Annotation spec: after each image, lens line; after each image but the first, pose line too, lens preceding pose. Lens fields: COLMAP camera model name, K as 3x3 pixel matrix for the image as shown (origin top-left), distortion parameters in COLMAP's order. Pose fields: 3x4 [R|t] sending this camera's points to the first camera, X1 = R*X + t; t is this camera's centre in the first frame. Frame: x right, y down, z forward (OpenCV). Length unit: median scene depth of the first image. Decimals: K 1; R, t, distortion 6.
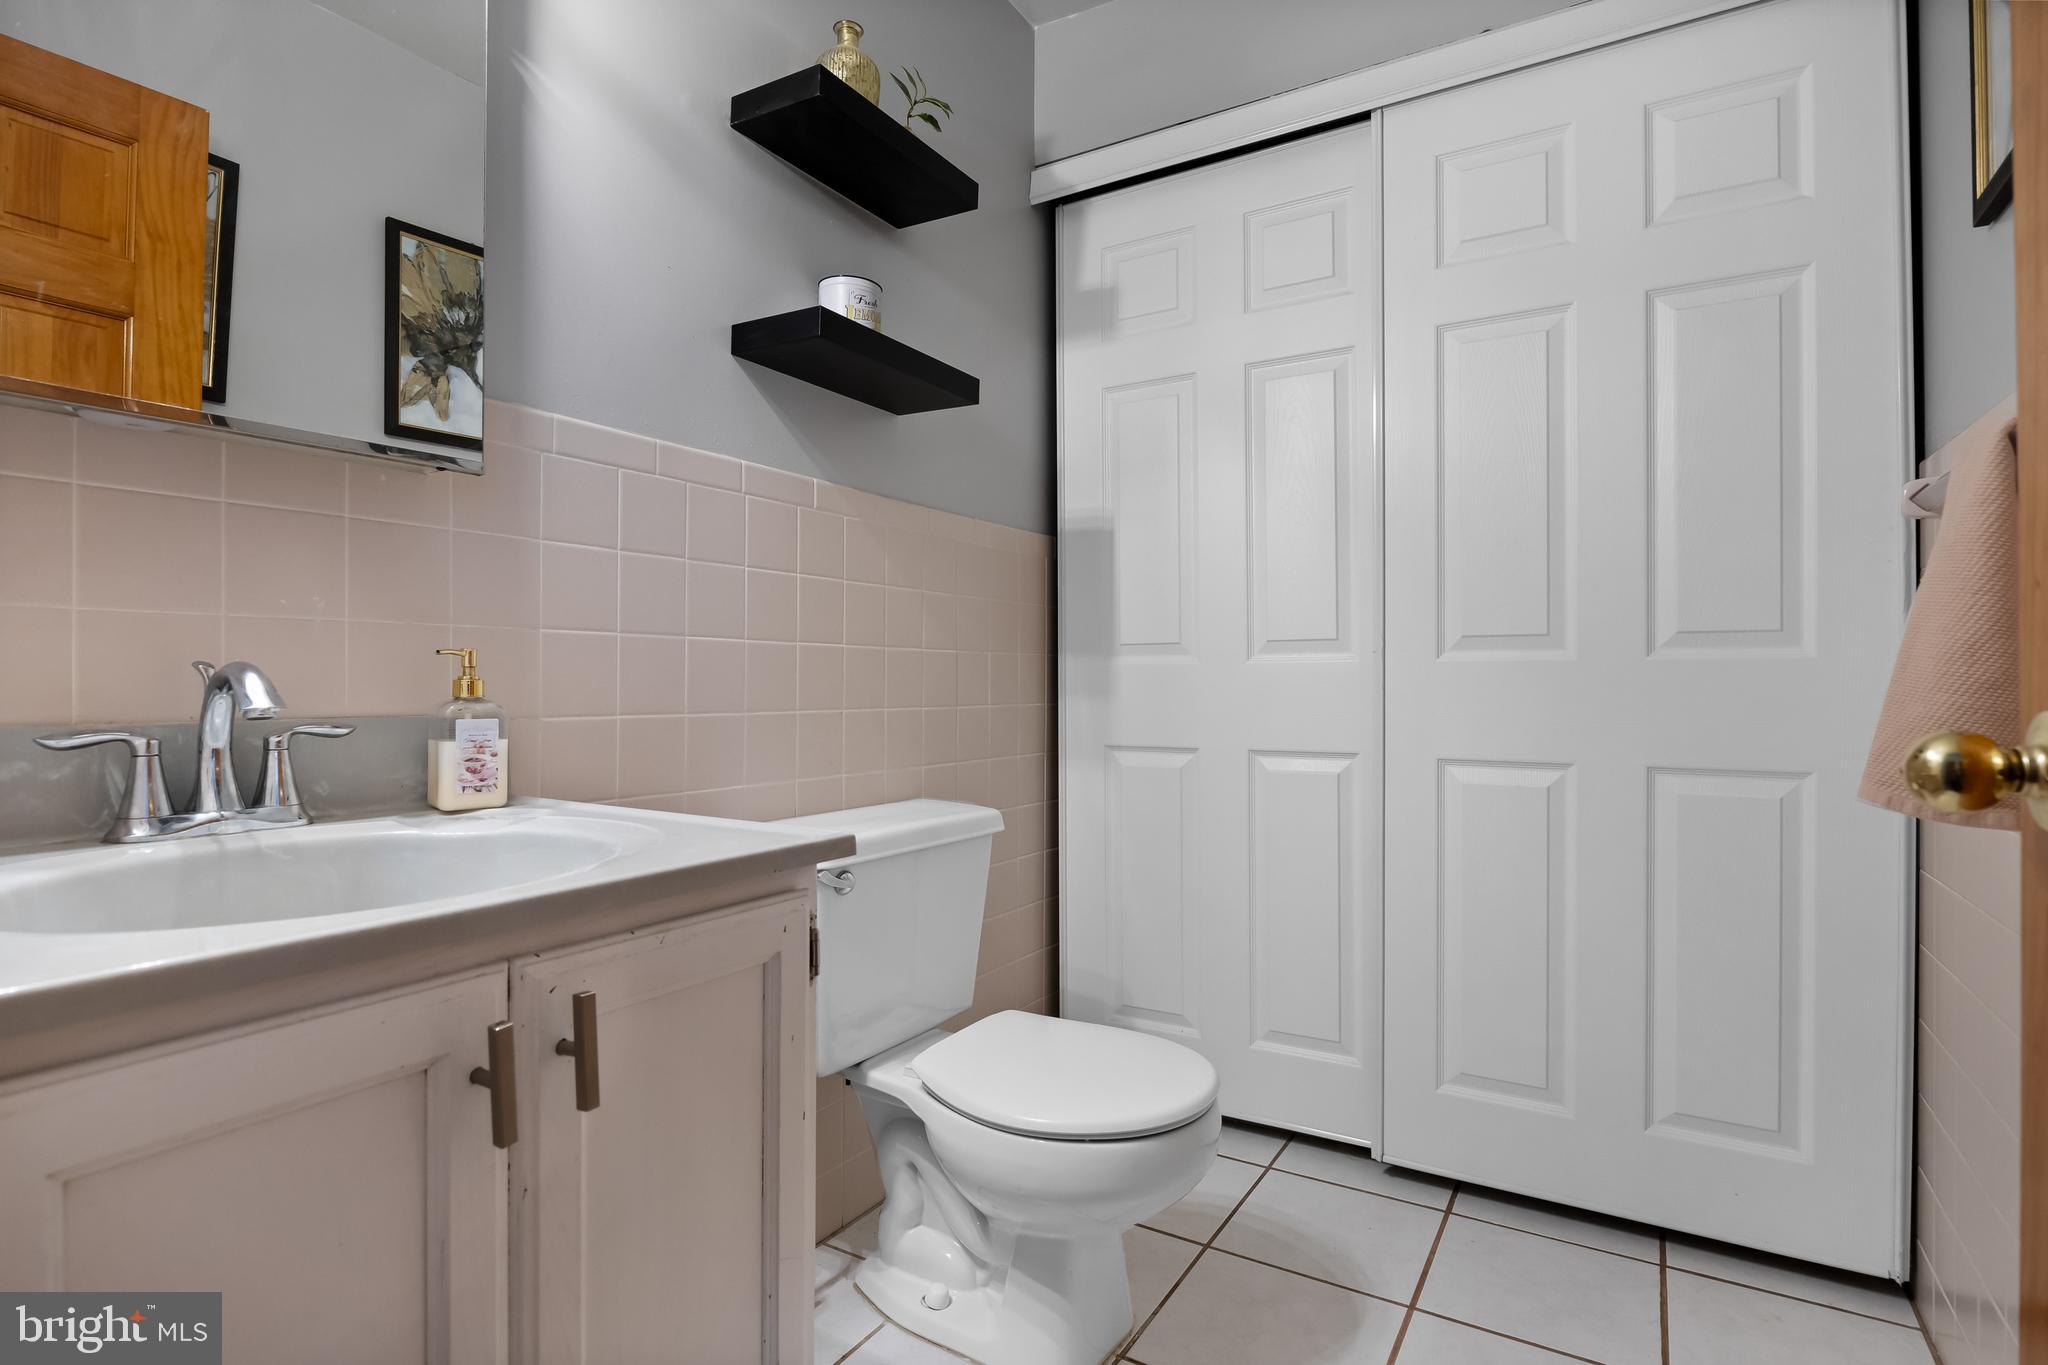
lens RADIAL K [[1024.4, 0, 1024.0], [0, 1024.4, 682.5], [0, 0, 1]] dist [0.001133, -0.000312]
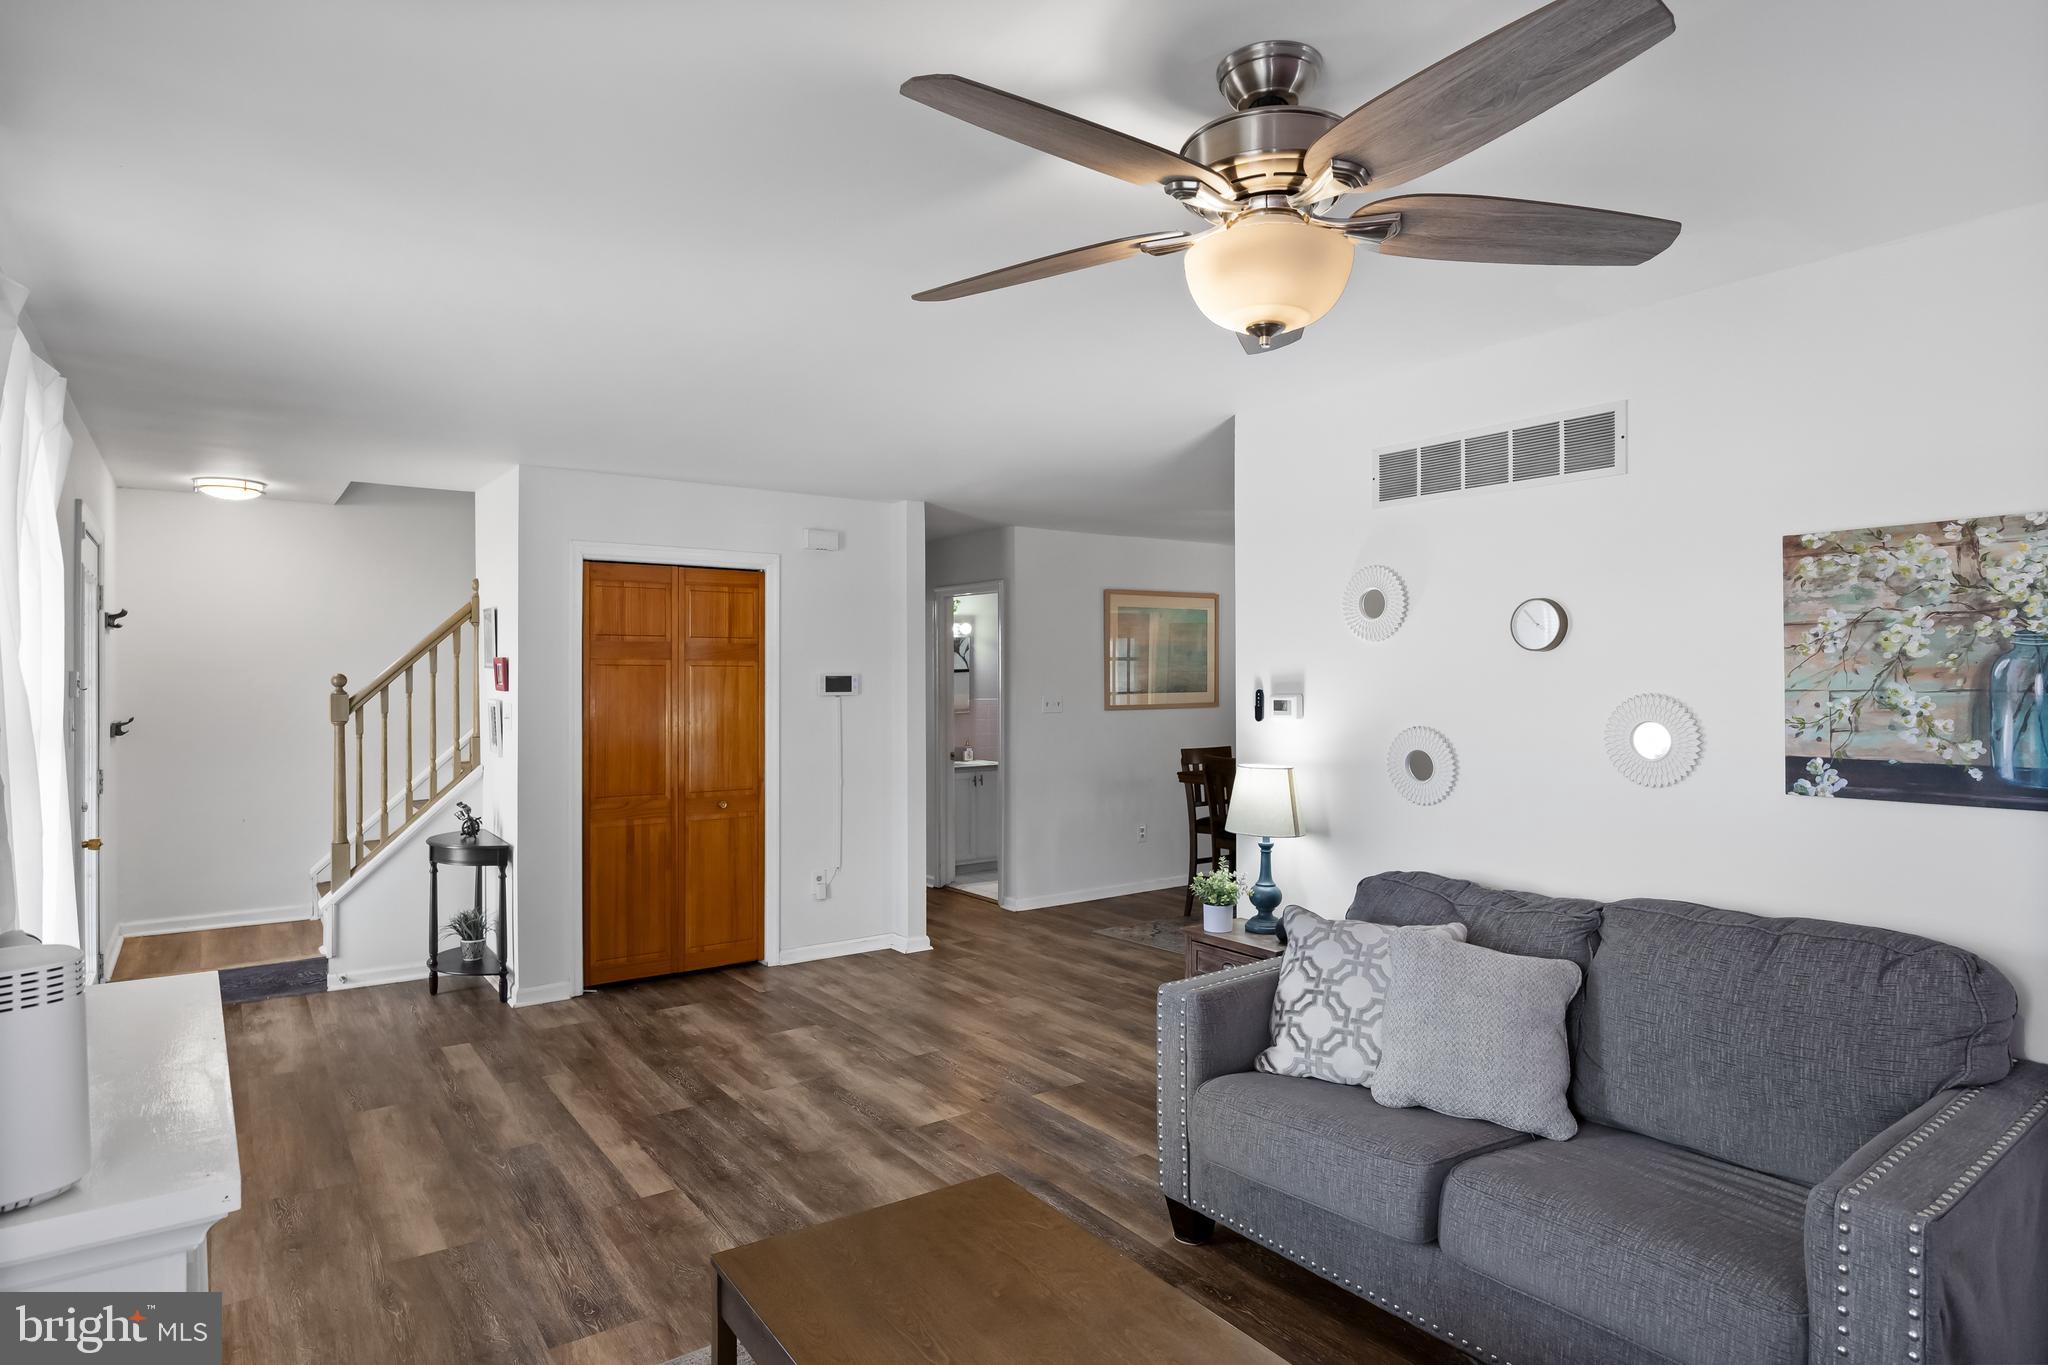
lens RADIAL K [[1152.3, 0, 1022.0], [0, 1152.3, 675.3], [0, 0, 1]] dist [0.001112, 0.000020]
pose [[0.925858, -0.003657, -0.377855, 3.070981], [0.003364, 0.999993, -0.001433, -0.494310], [0.377858, 0.000056, 0.925864, -6.797551]]
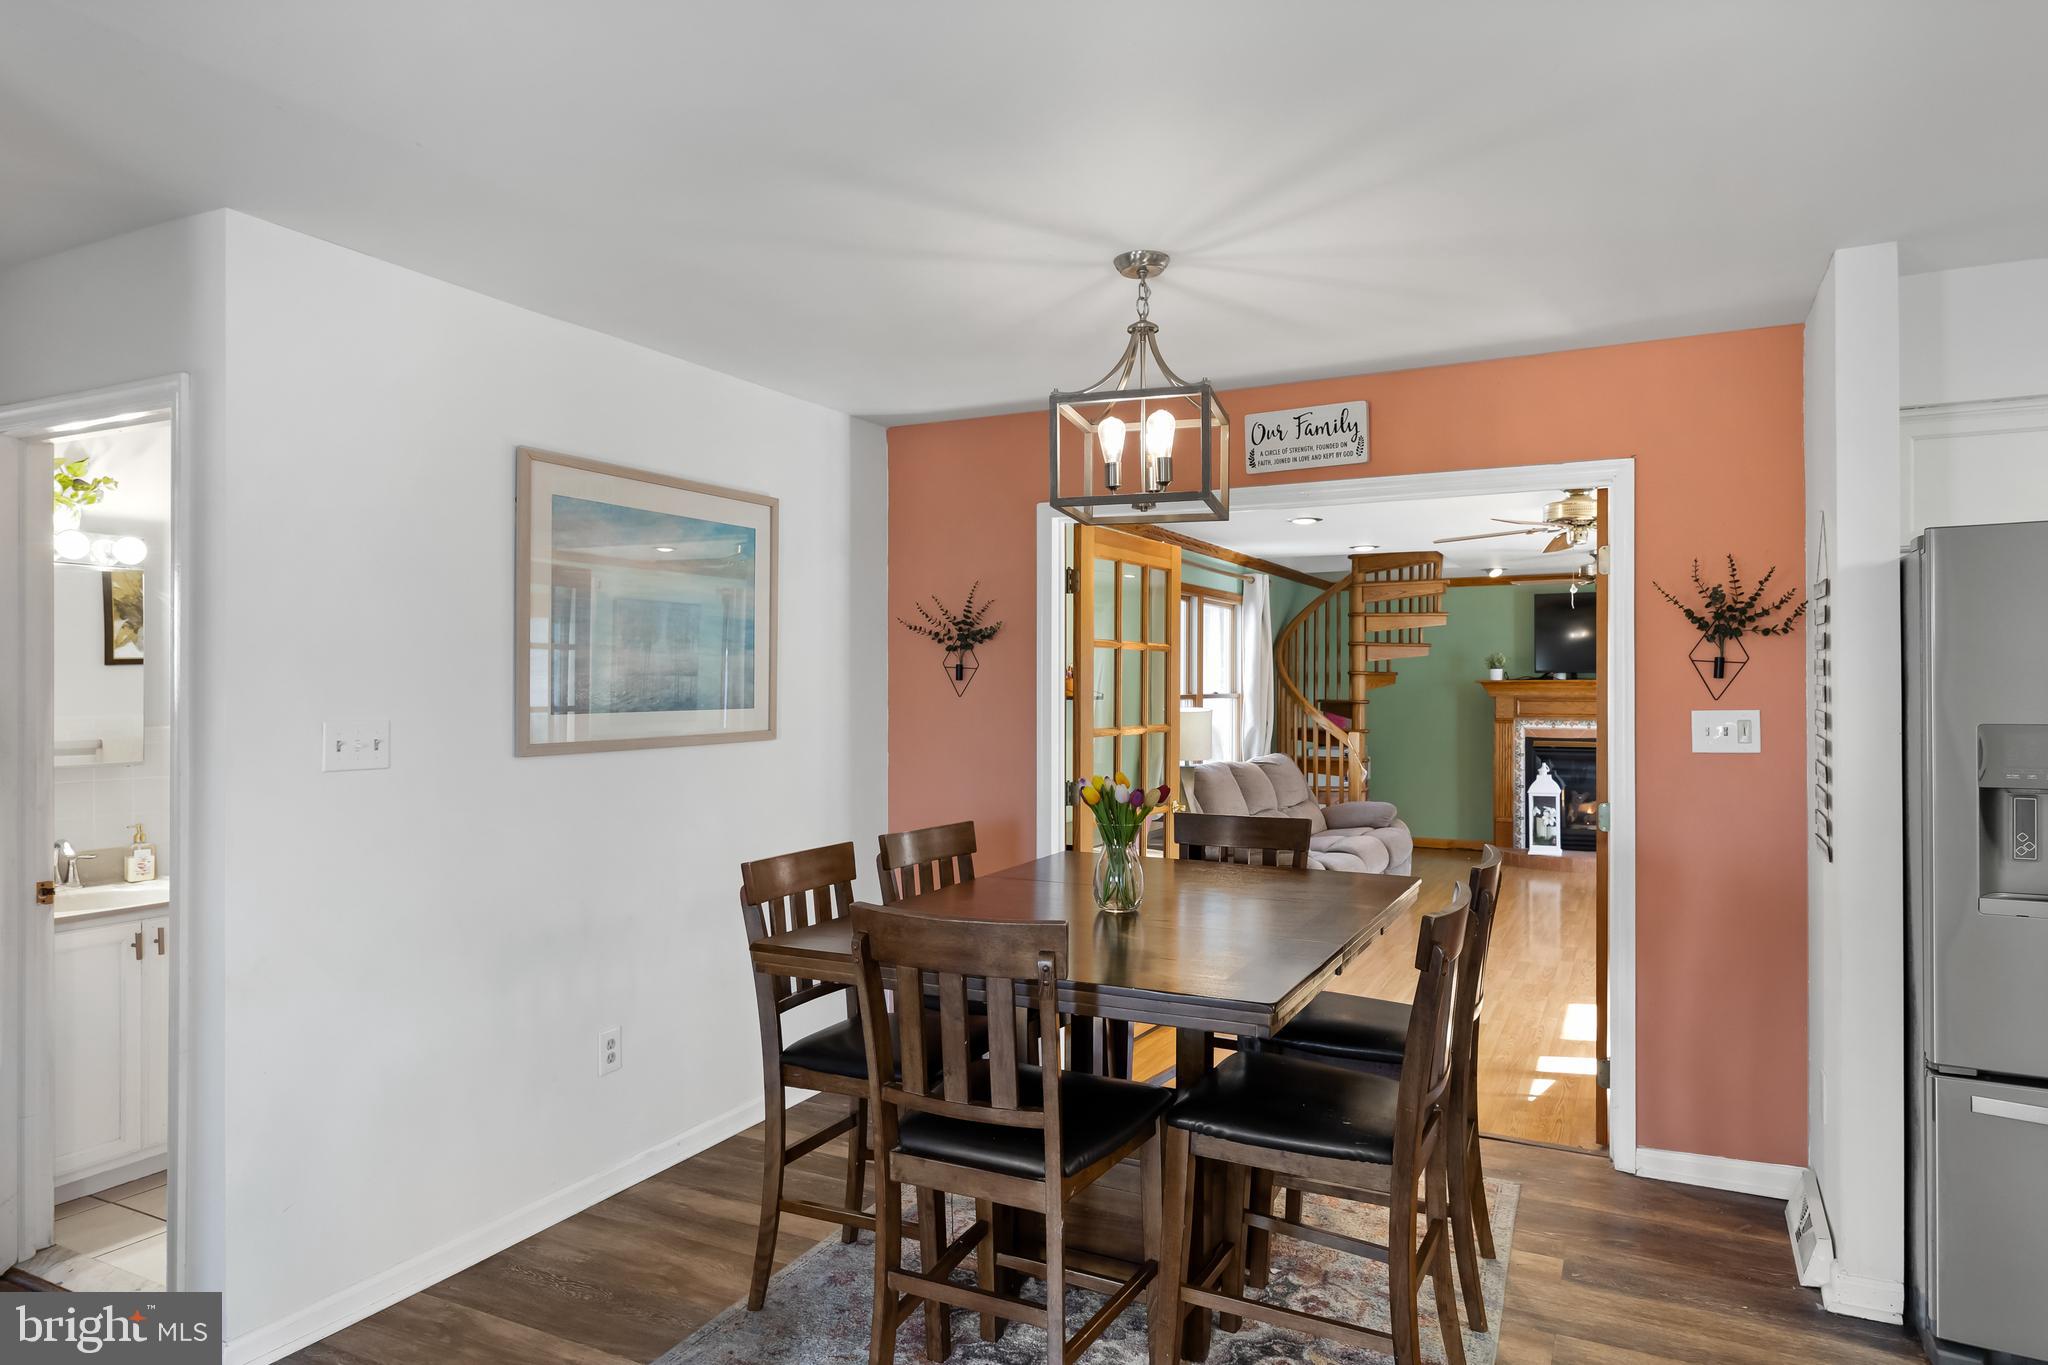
lens RADIAL K [[1247.8, 0, 1024.0], [0, 1247.8, 682.5], [0, 0, 1]] dist [0.008953, 0.001008]
pose [[0.996519, 0.001604, 0.083355, 1.756248], [-0.000886, 0.999962, -0.008651, -0.434415], [-0.083366, 0.008547, 0.996482, -2.916176]]
